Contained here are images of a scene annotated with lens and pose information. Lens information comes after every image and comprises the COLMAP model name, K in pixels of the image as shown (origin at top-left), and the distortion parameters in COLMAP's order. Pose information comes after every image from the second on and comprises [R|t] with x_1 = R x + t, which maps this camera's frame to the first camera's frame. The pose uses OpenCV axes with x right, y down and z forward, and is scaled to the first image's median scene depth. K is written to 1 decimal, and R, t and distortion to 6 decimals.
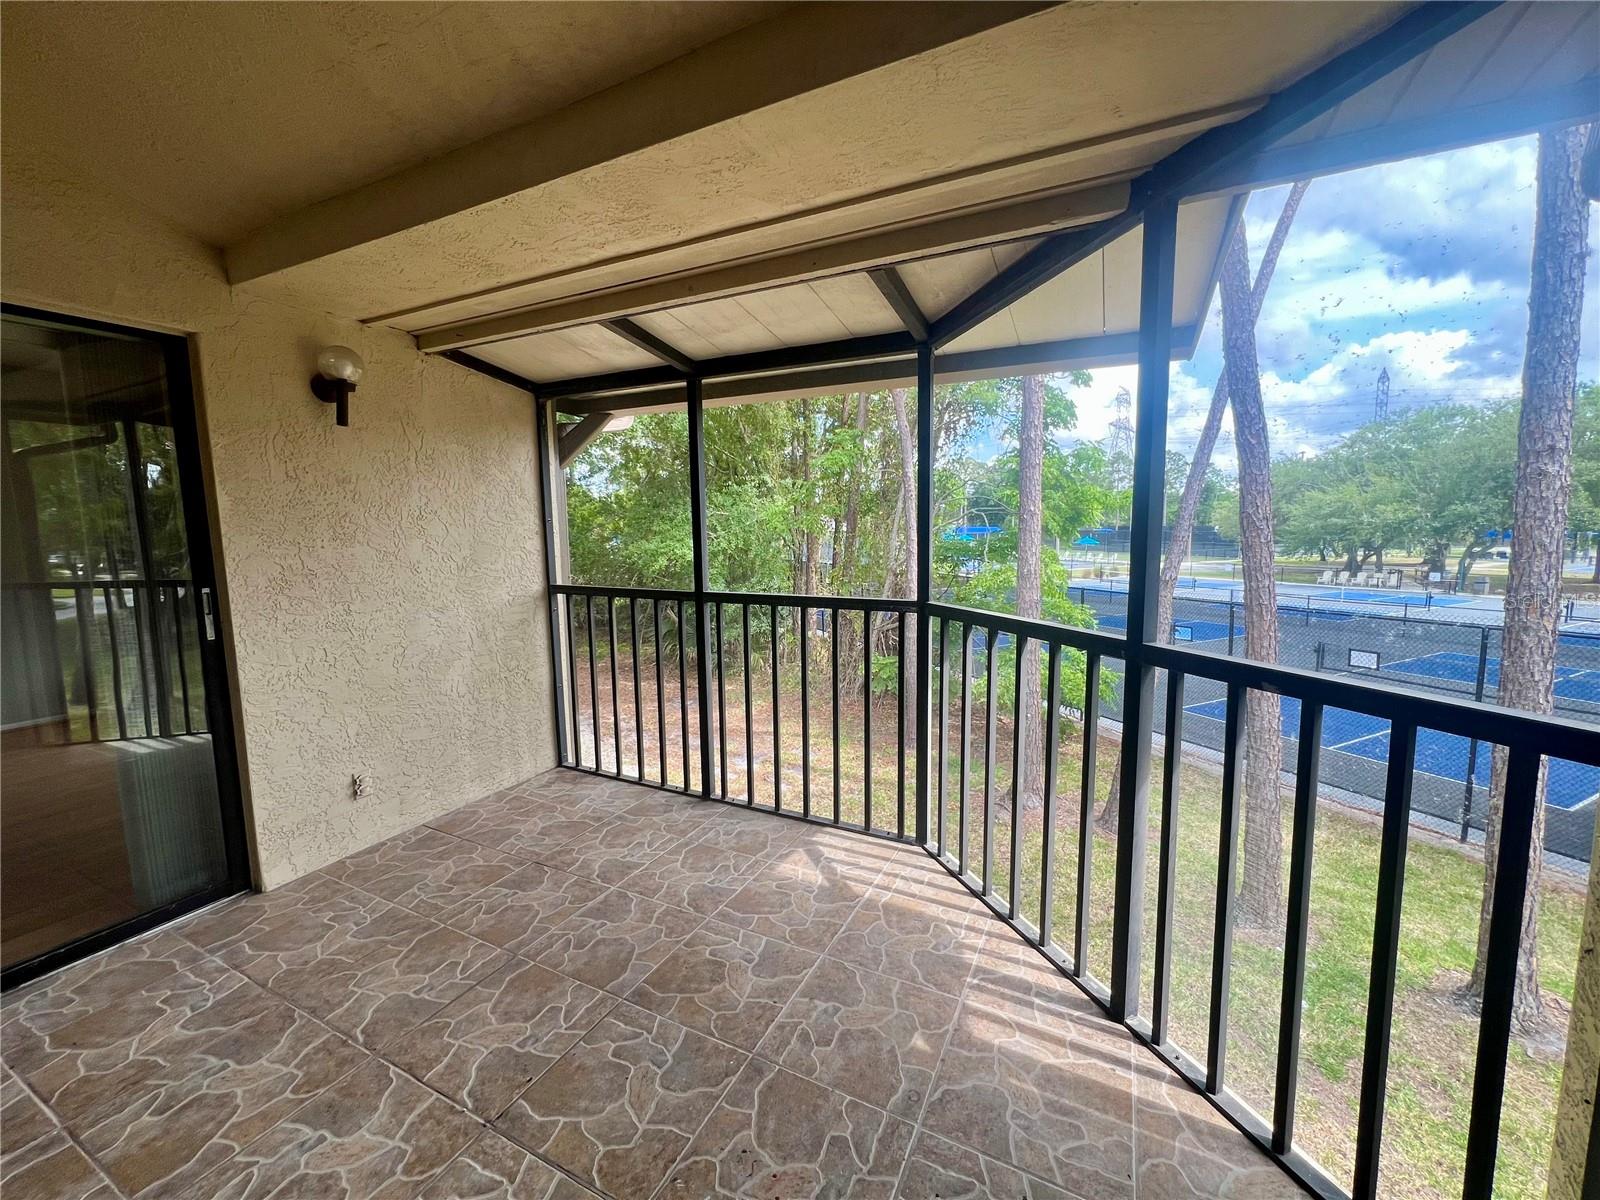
lens RADIAL K [[645.6, 0, 803.0], [0, 645.6, 598.3], [0, 0, 1]] dist [0.005444, -0.000260]
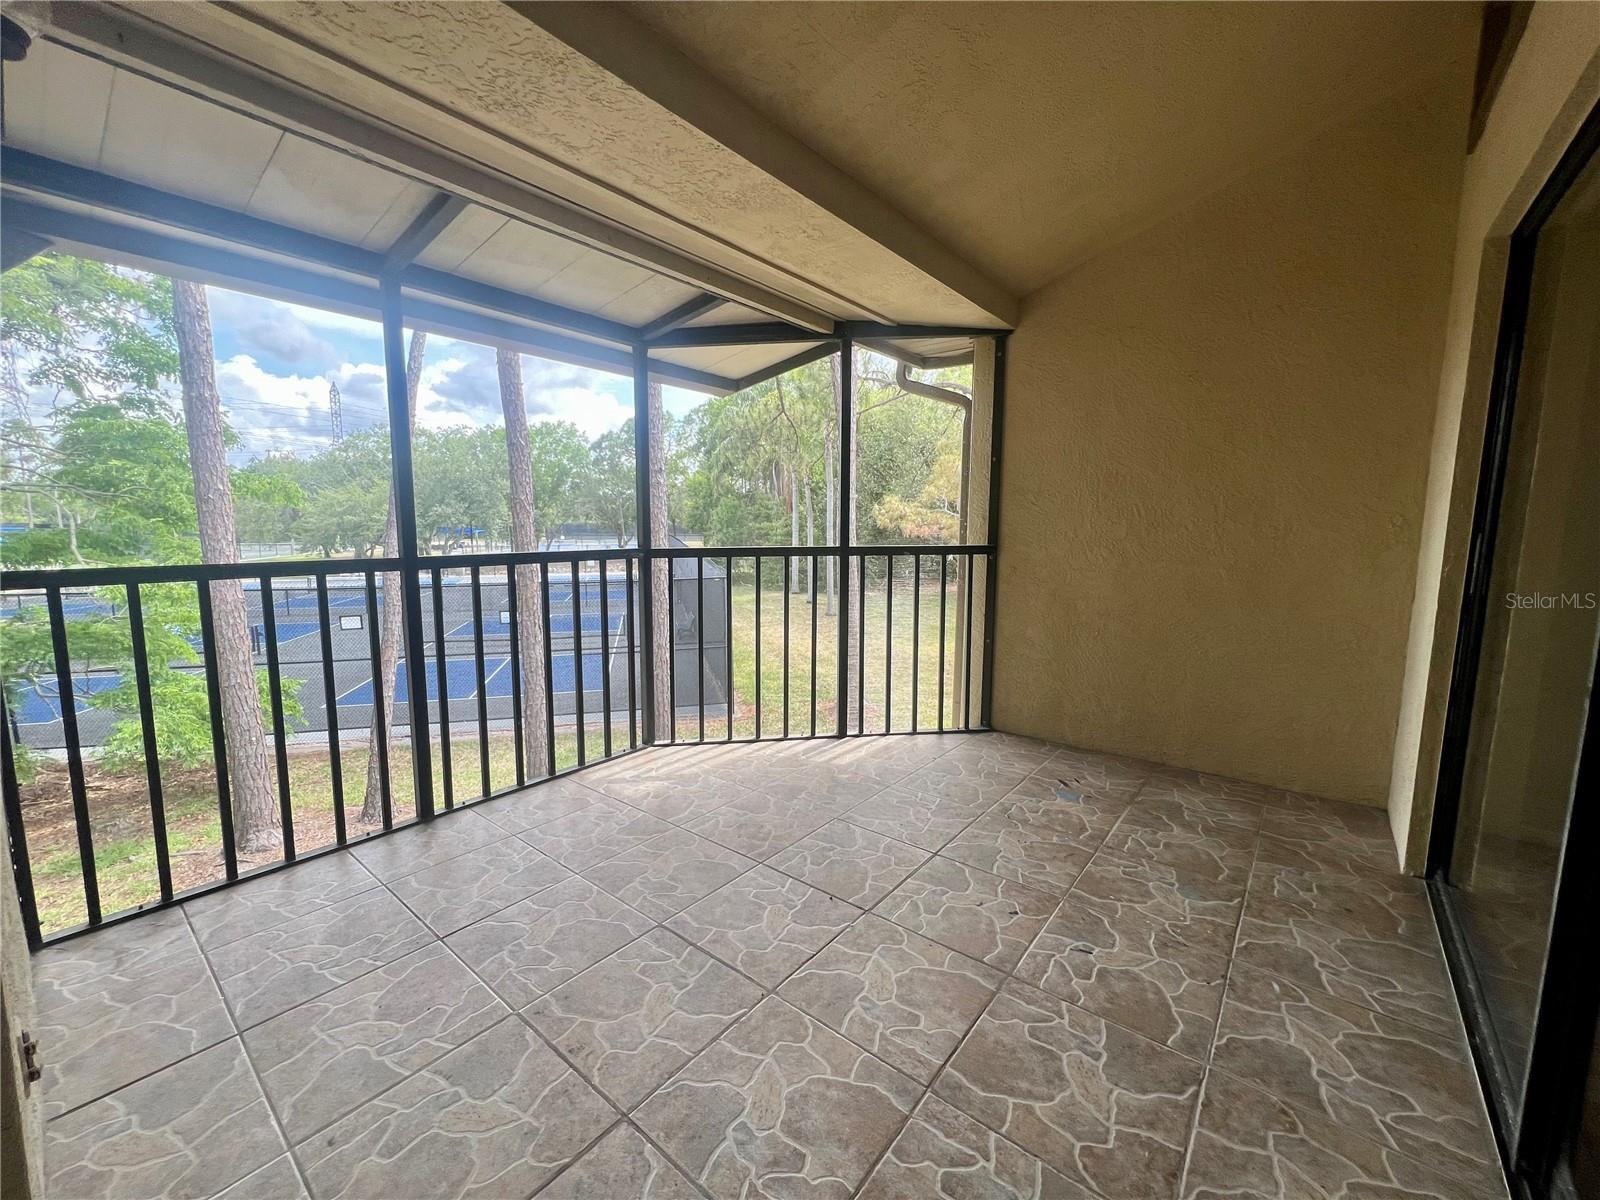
lens RADIAL K [[645.6, 0, 795.3], [0, 645.6, 595.0], [0, 0, 1]] dist [0.005444, -0.000260]
pose [[0.216310, -0.100372, 0.971152, -0.559743], [0.106612, 0.991182, 0.078696, 0.016431], [-0.970486, 0.086513, 0.225103, 0.255131]]
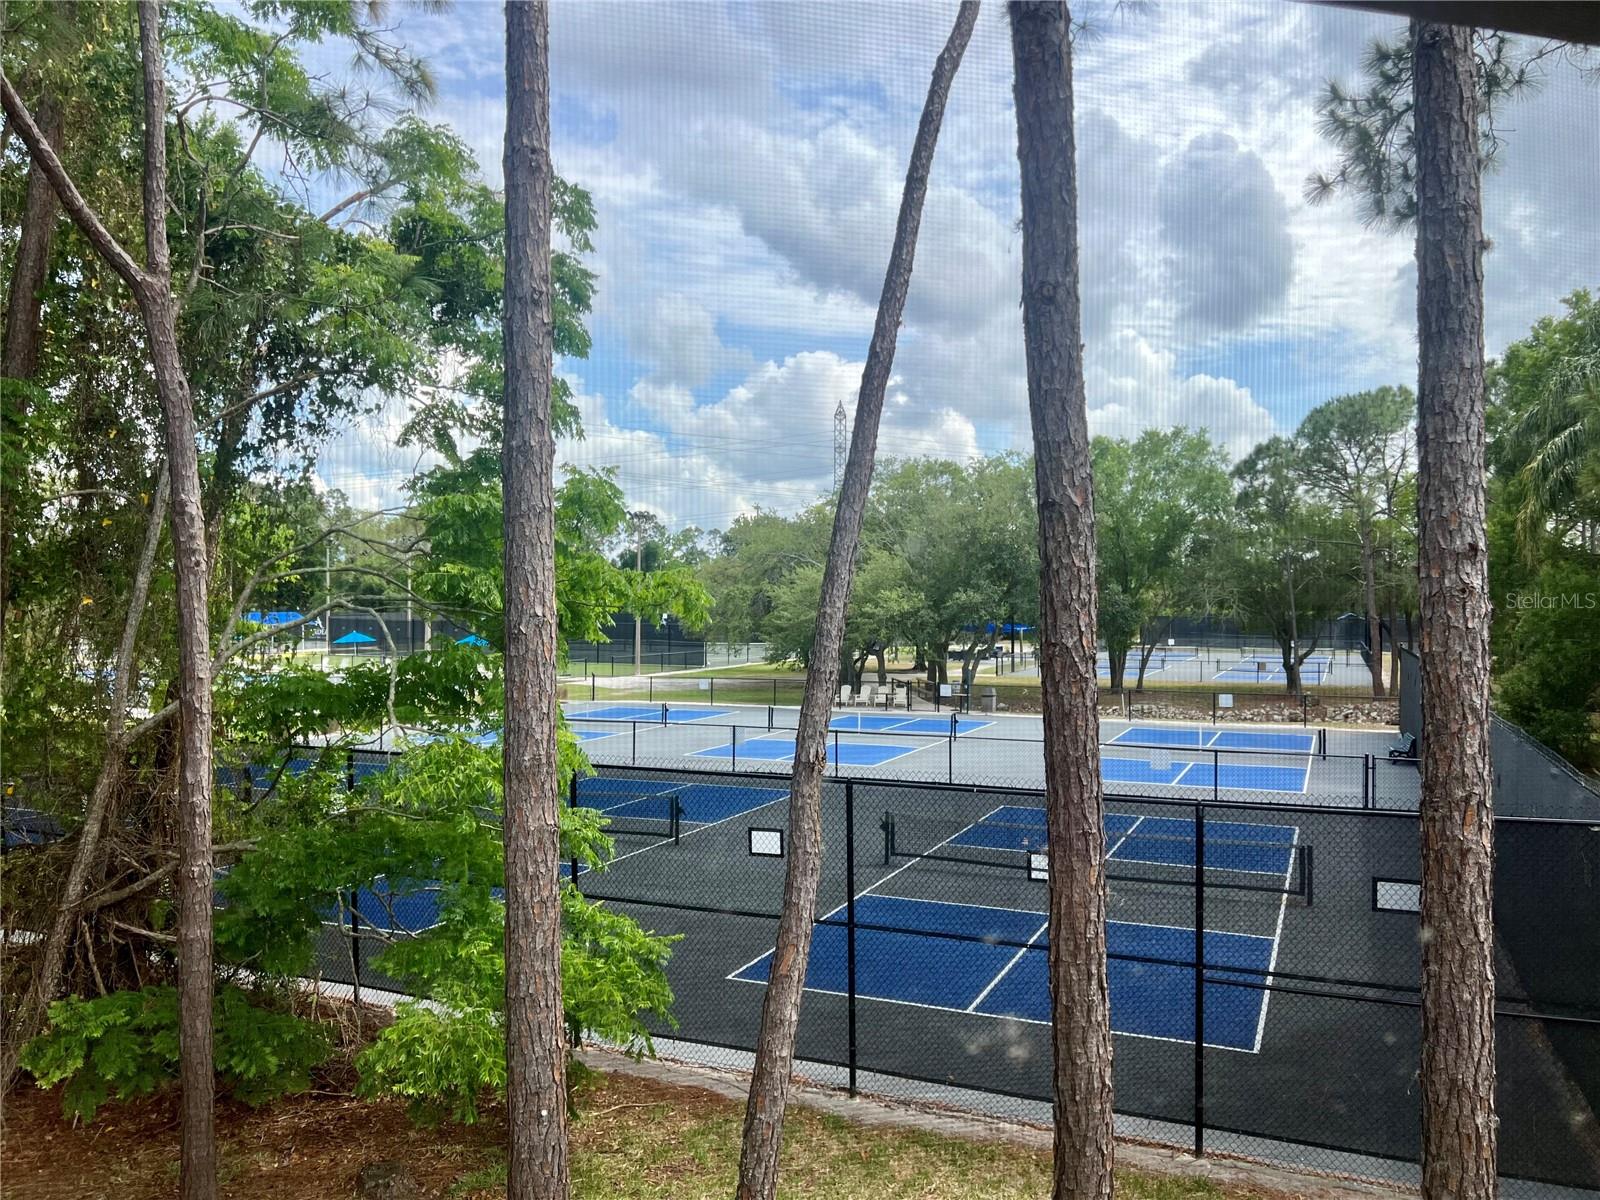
lens RADIAL K [[1181.8, 0, 794.4], [0, 1181.8, 600.6], [0, 0, 1]] dist [0.030132, -0.003374]
pose [[0.764727, 0.012866, 0.644226, -0.036373], [0.061676, 0.993748, -0.093059, -0.119728], [-0.641396, 0.110899, 0.759152, 0.572337]]
